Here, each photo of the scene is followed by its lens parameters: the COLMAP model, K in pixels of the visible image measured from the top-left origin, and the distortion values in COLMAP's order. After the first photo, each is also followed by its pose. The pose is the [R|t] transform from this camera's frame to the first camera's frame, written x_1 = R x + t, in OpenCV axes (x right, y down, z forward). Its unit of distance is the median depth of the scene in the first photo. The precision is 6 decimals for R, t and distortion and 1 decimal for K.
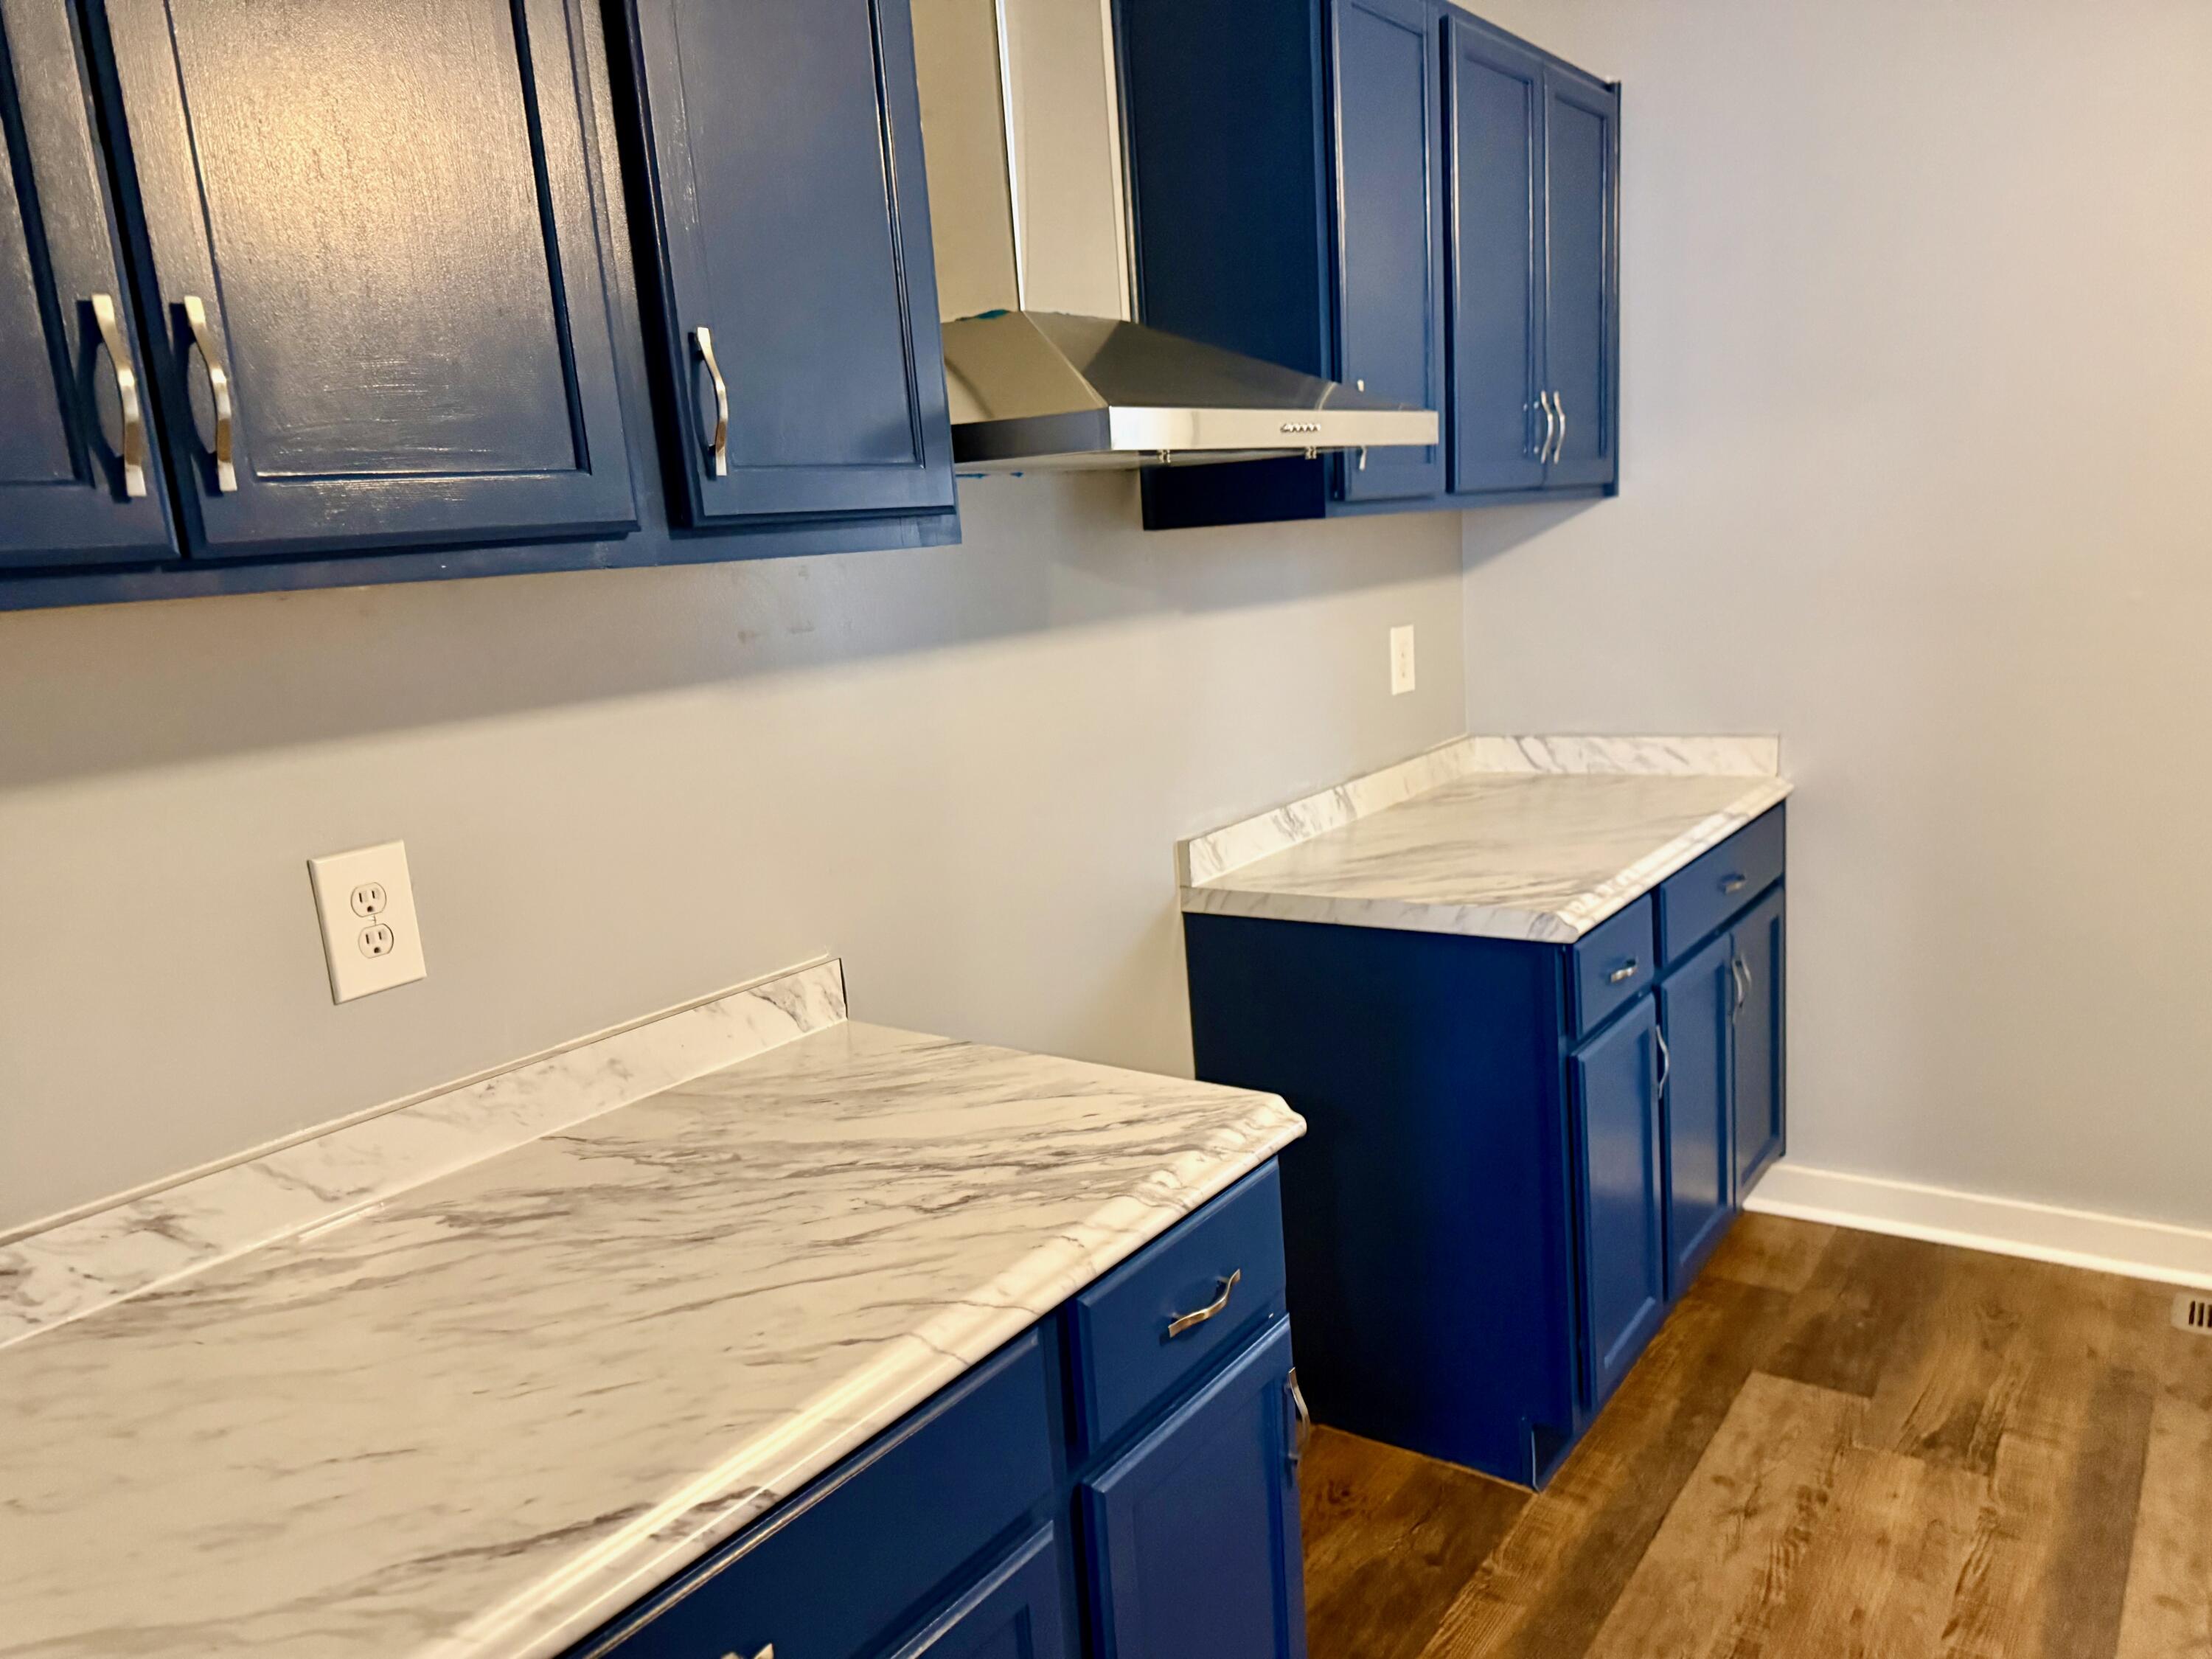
lens RADIAL K [[1553.4, 0, 1113.2], [0, 1553.4, 825.5], [0, 0, 1]] dist [-0.006930, -0.024340]
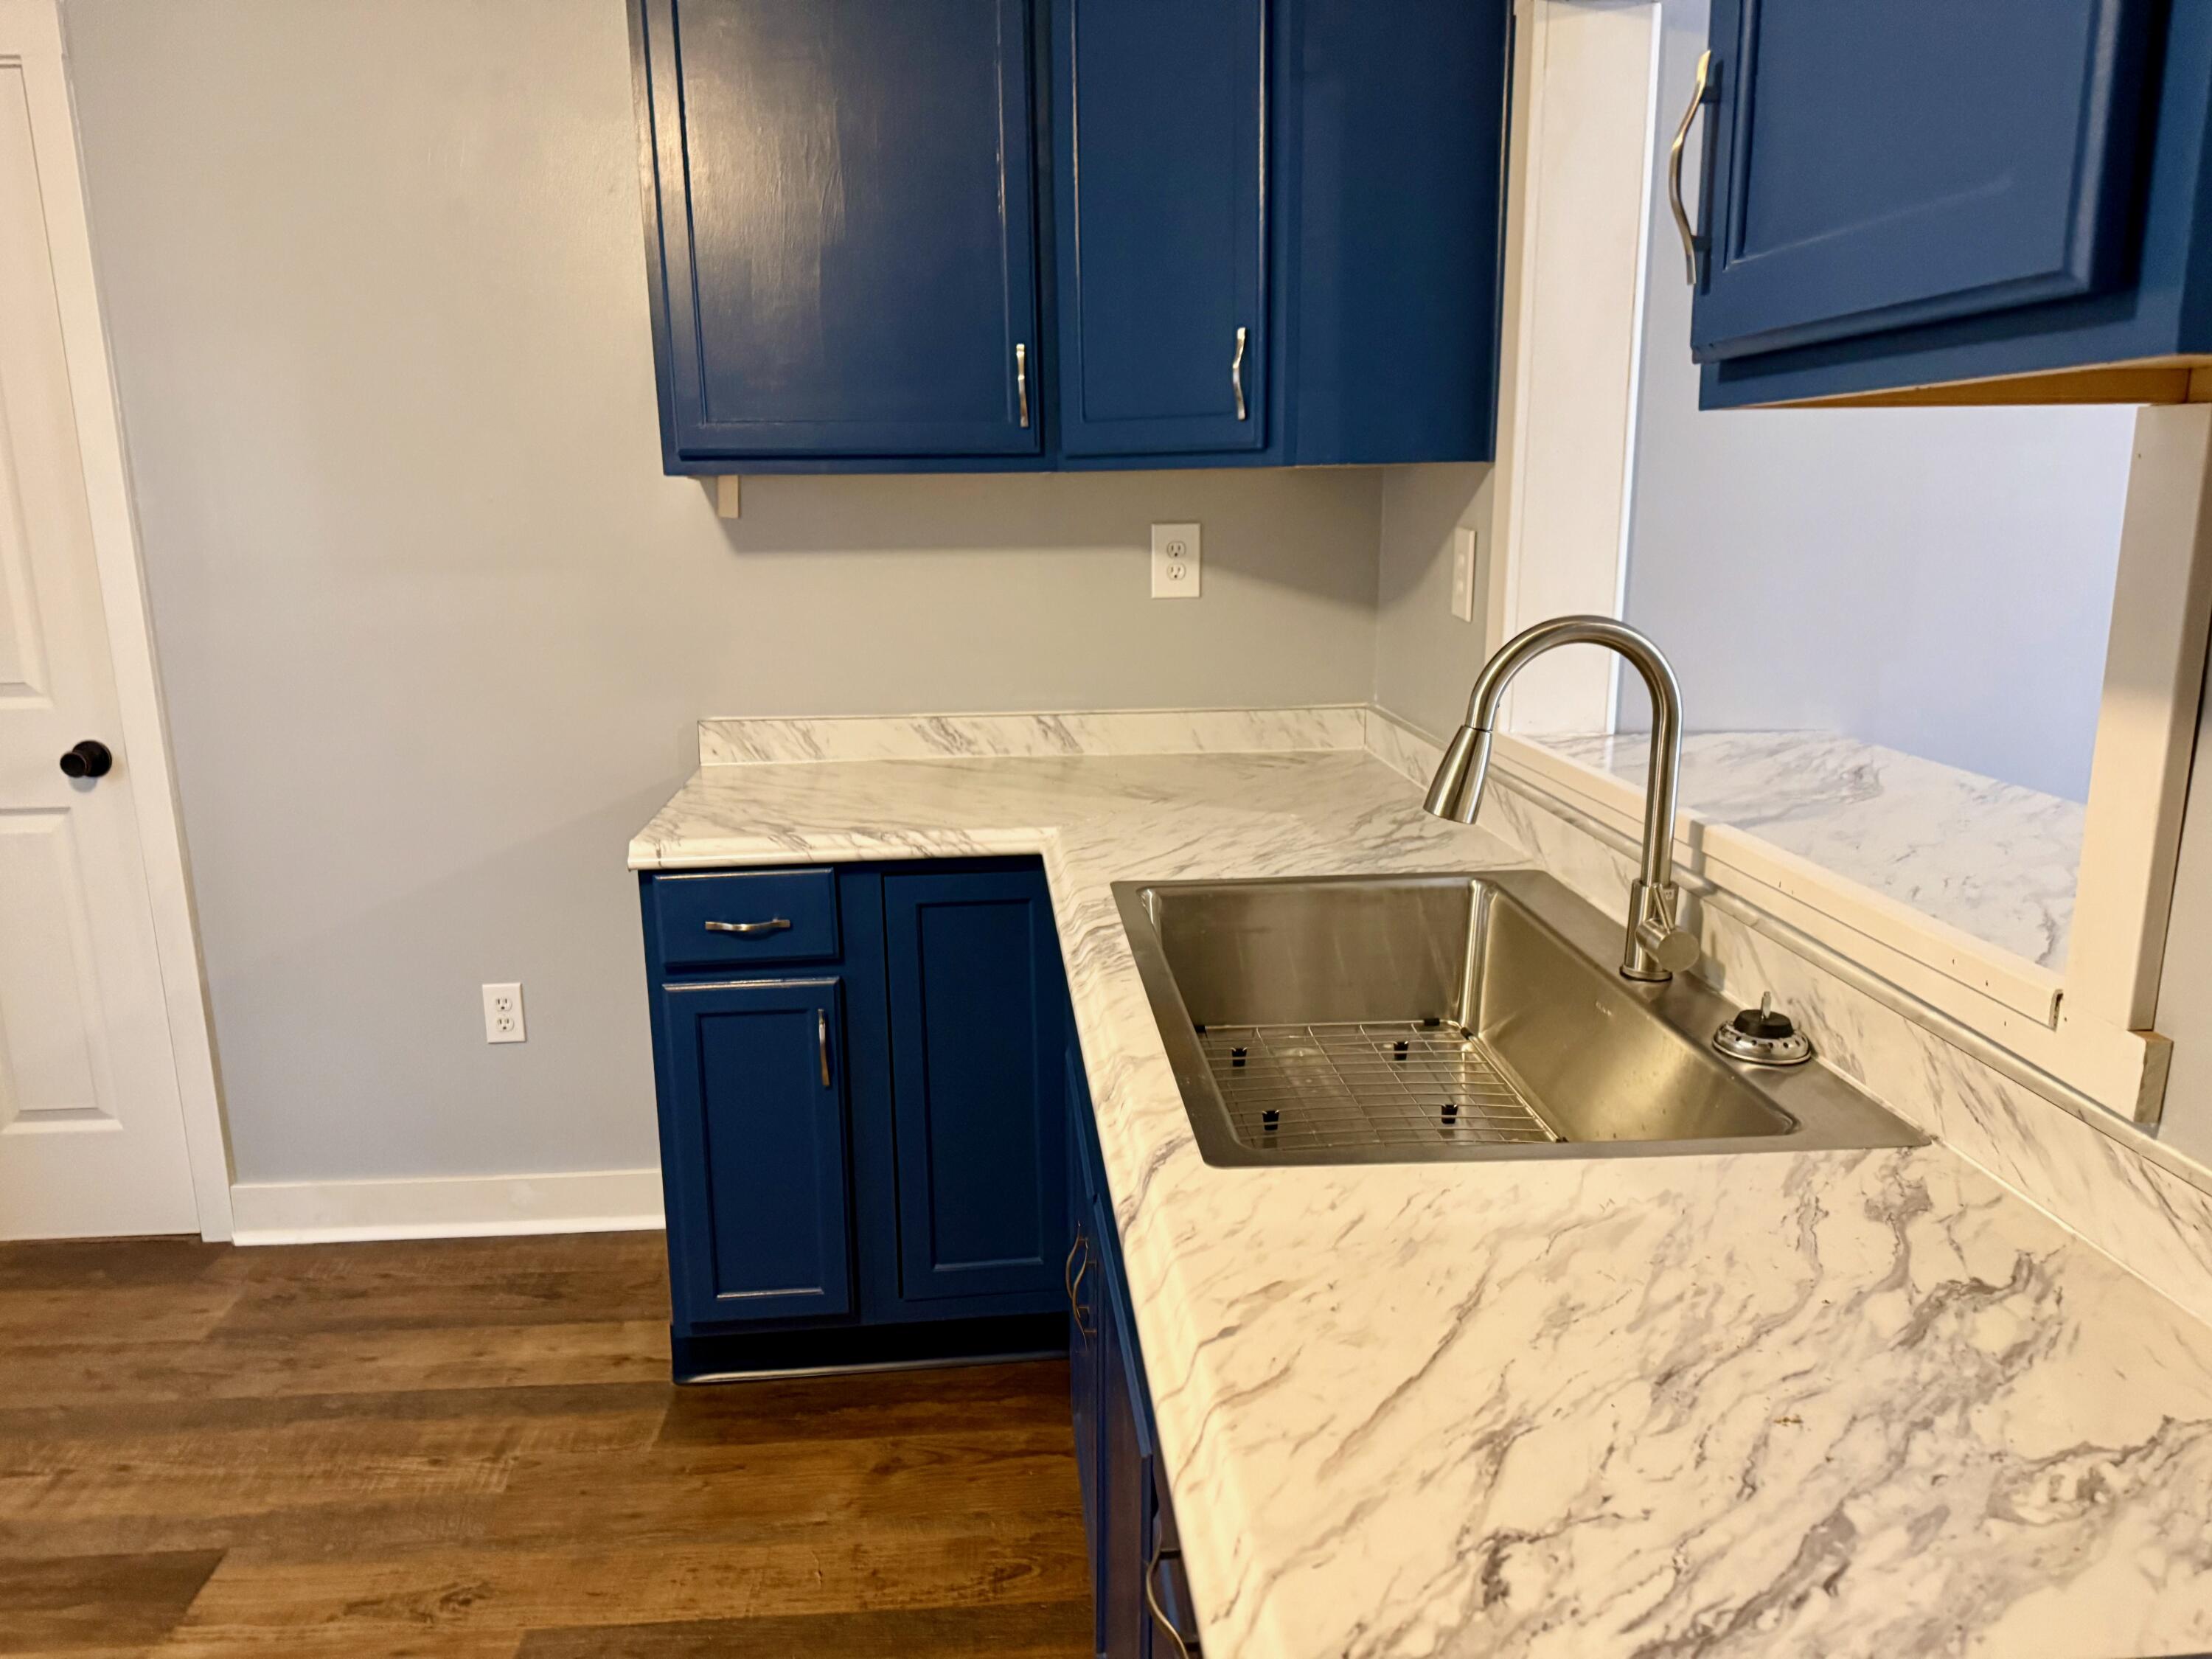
lens RADIAL K [[1553.4, 0, 1105.9], [0, 1553.4, 833.6], [0, 0, 1]] dist [-0.006930, -0.024340]
pose [[-0.749645, 0.210298, -0.627541, 0.258426], [-0.076237, 0.914426, 0.397508, -0.176239], [0.657435, 0.345832, -0.669463, 1.088351]]
